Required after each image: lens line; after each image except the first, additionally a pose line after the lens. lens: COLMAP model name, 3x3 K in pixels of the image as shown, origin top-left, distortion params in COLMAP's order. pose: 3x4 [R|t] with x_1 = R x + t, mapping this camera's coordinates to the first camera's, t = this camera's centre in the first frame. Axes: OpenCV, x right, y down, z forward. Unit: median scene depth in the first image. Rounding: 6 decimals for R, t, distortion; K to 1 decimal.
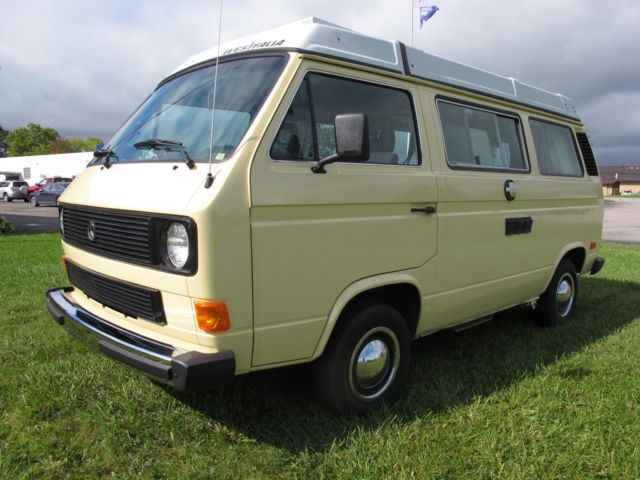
lens RADIAL K [[539.5, 0, 317.9], [0, 539.5, 251.6], [0, 0, 1]] dist [-0.146774, 0.101904]
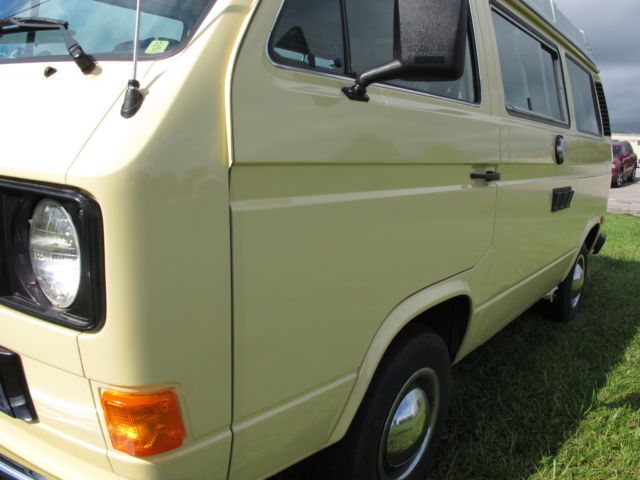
lens RADIAL K [[539.5, 0, 320.6], [0, 539.5, 245.0], [0, 0, 1]] dist [-0.146774, 0.101904]
pose [[0.985490, 0.002963, 0.169705, -0.109509], [-0.014803, 0.997538, 0.068545, -0.043214], [-0.169084, -0.070062, 0.983108, 0.485492]]
